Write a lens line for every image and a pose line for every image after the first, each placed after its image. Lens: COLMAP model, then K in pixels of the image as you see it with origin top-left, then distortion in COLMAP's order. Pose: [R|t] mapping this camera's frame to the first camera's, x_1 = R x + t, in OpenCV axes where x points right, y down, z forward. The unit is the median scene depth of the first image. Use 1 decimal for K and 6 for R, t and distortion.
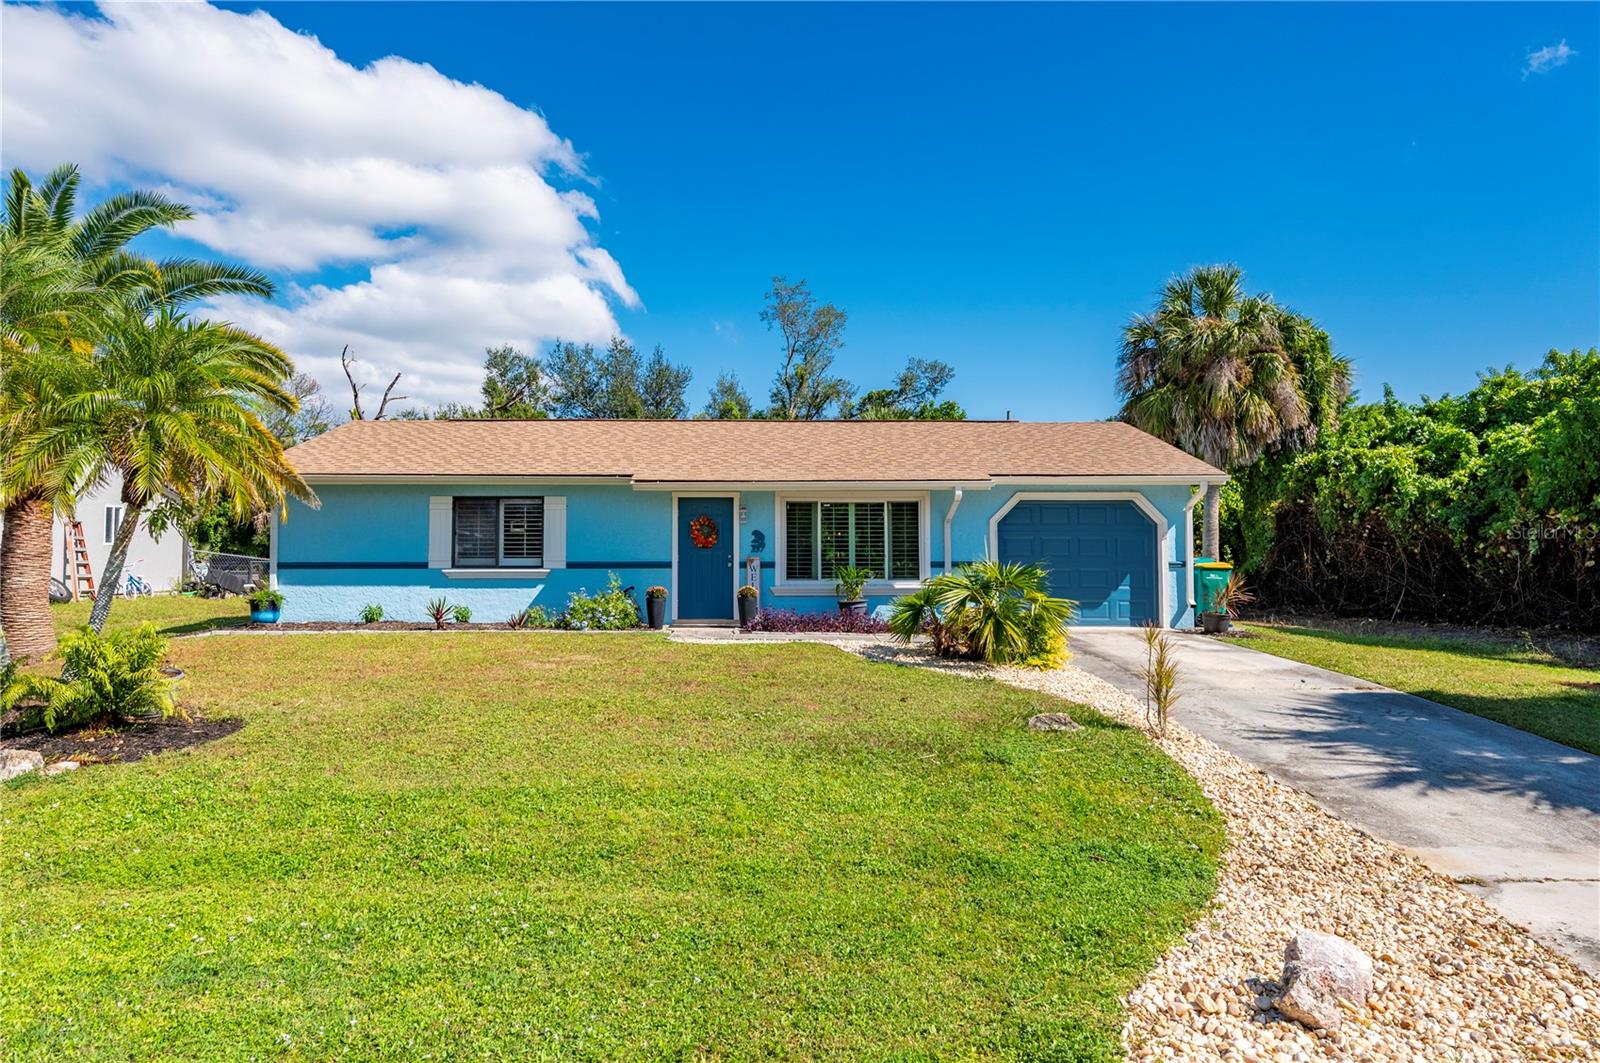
lens RADIAL K [[942.6, 0, 773.6], [0, 942.6, 529.5], [0, 0, 1]] dist [-0.005322, -0.001064]
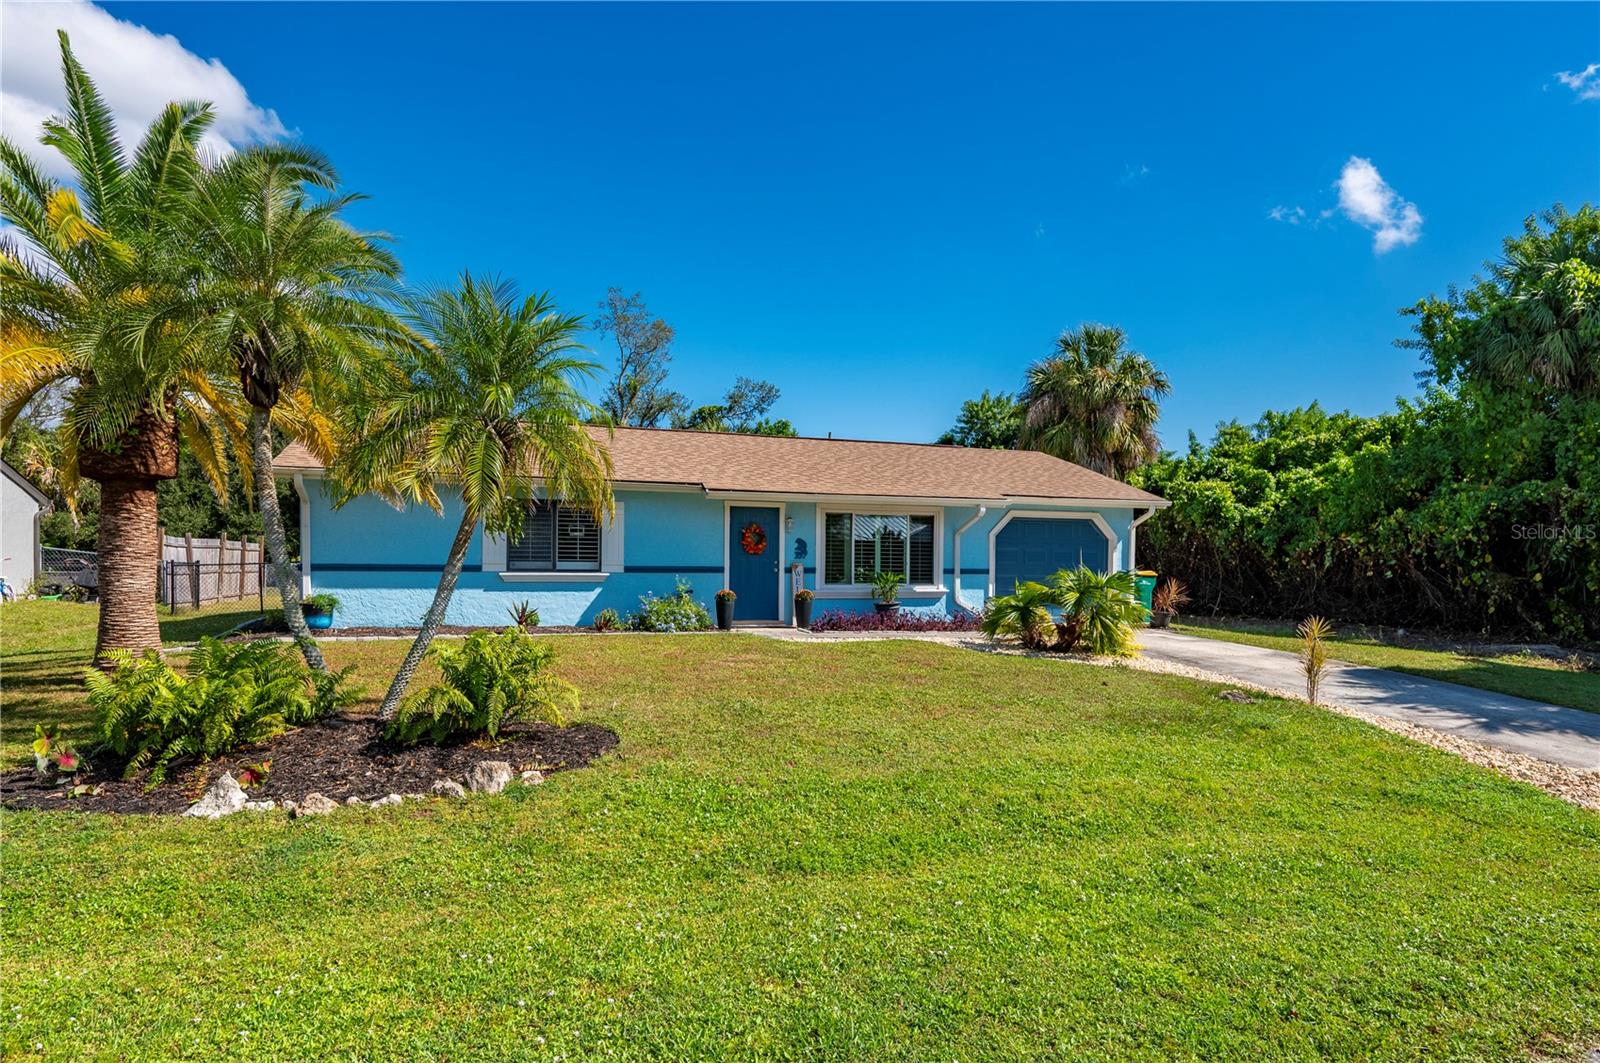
lens RADIAL K [[888.9, 0, 794.7], [0, 888.9, 583.4], [0, 0, 1]] dist [-0.001764, 0.000117]
pose [[0.952187, 0.002835, 0.305504, -0.335093], [-0.018959, 0.998578, 0.049824, 0.001614], [-0.304928, -0.053234, 0.950887, 0.025853]]
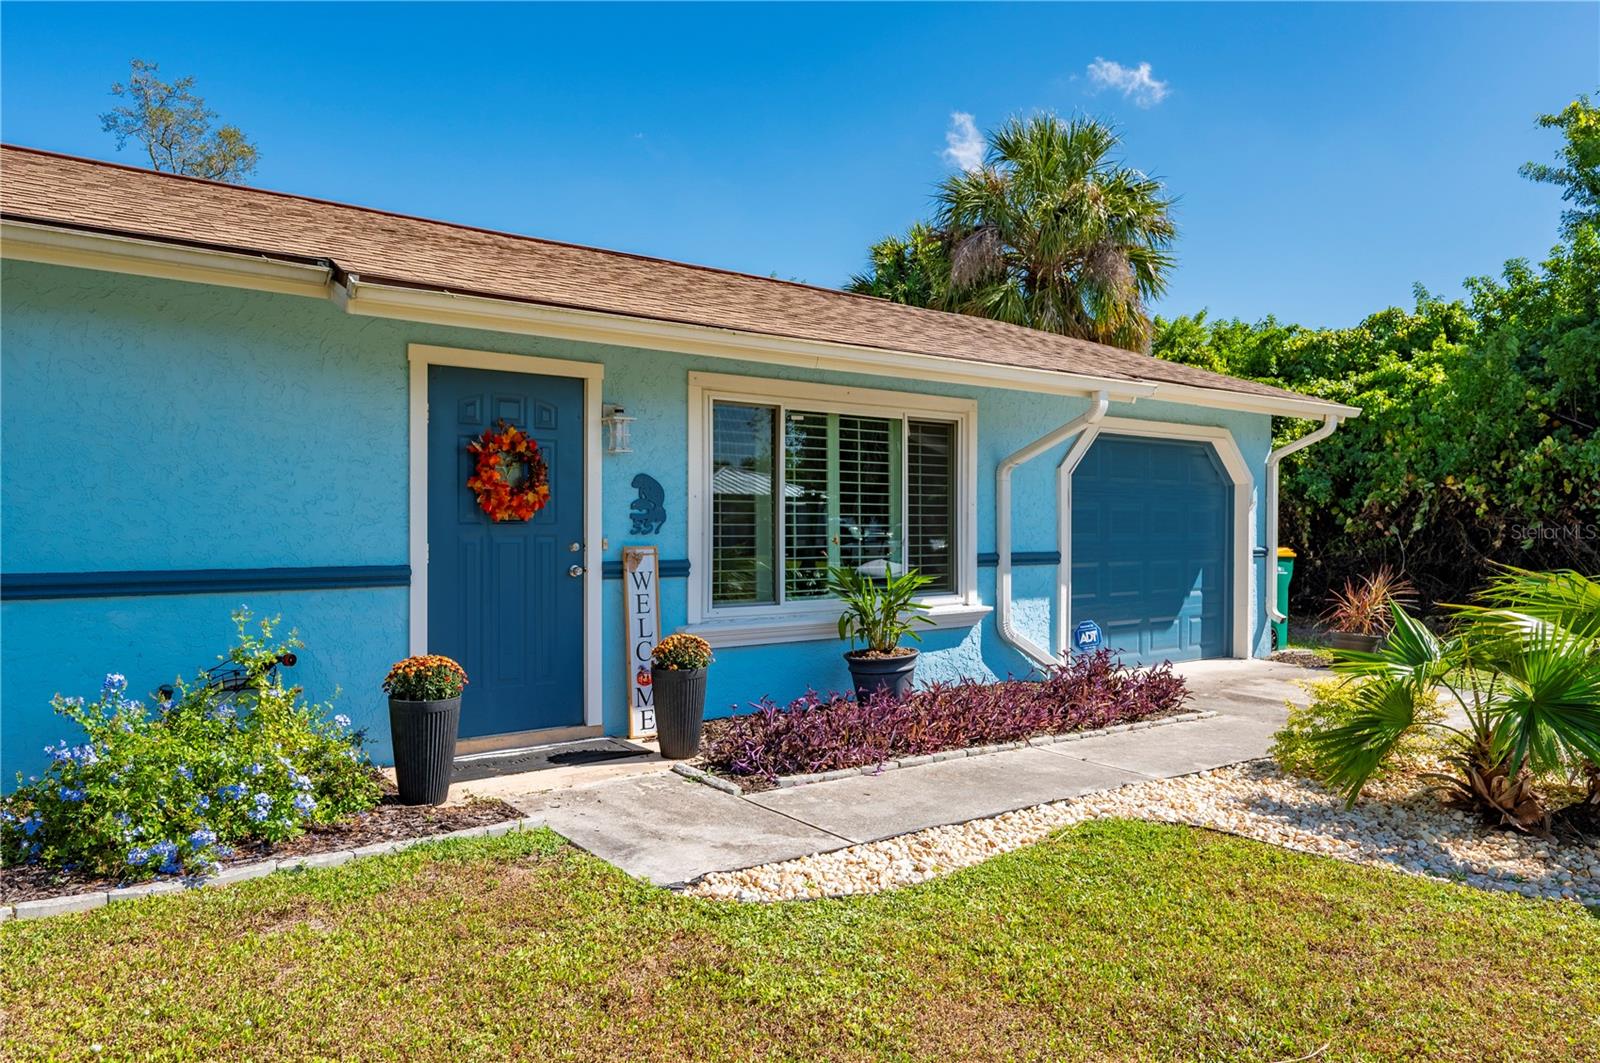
lens RADIAL K [[1071.9, 0, 800.0], [0, 1071.9, 531.5], [0, 0, 1]] dist [-0.031737, 0.048496]
pose [[0.802596, -0.001902, 0.596520, -0.215779], [-0.020012, 0.999346, 0.030112, 0.009343], [-0.596188, -0.036105, 0.802033, 0.629700]]
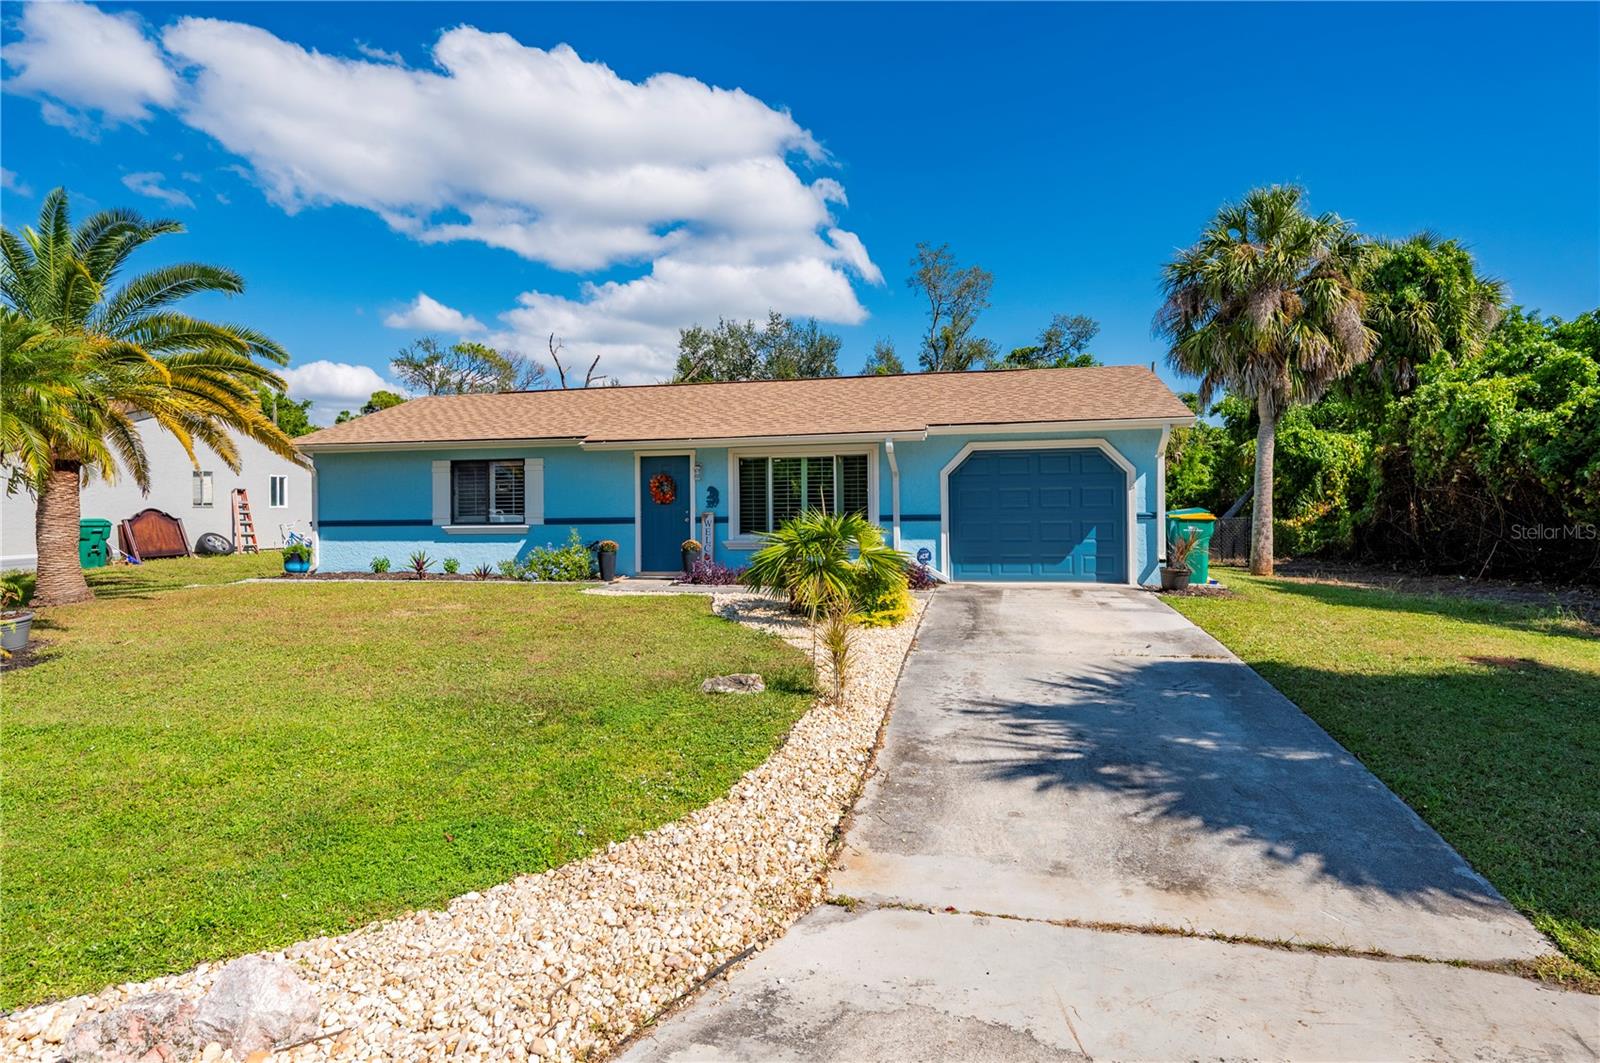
lens RADIAL K [[876.6, 0, 802.5], [0, 876.6, 520.3], [0, 0, 1]] dist [-0.003984, 0.000224]
pose [[0.972758, -0.007479, -0.231704, 0.300649], [0.015915, 0.999276, 0.034563, 0.006323], [0.231278, -0.037309, 0.972172, 0.086352]]
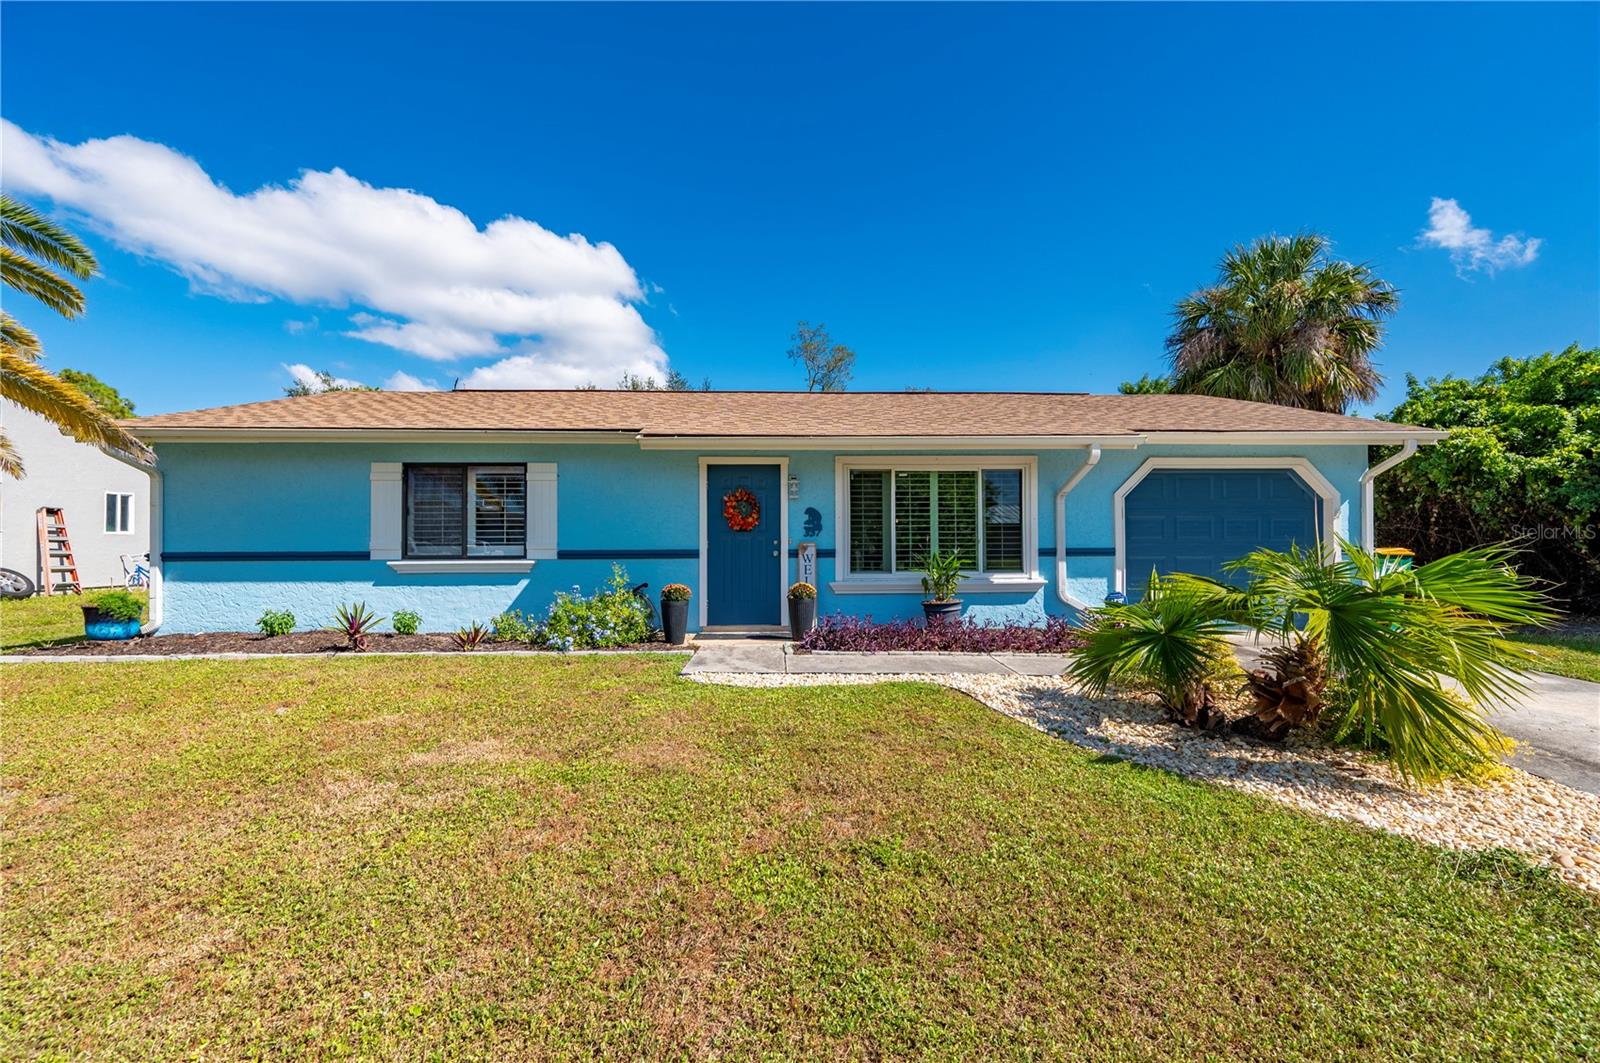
lens RADIAL K [[635.3, 0, 804.6], [0, 635.3, 544.1], [0, 0, 1]] dist [-0.000703, -0.000164]
pose [[0.999778, -0.003537, 0.020786, -0.033990], [0.002985, 0.999644, 0.026518, 0.016518], [-0.020872, -0.026450, 0.999432, 0.486884]]
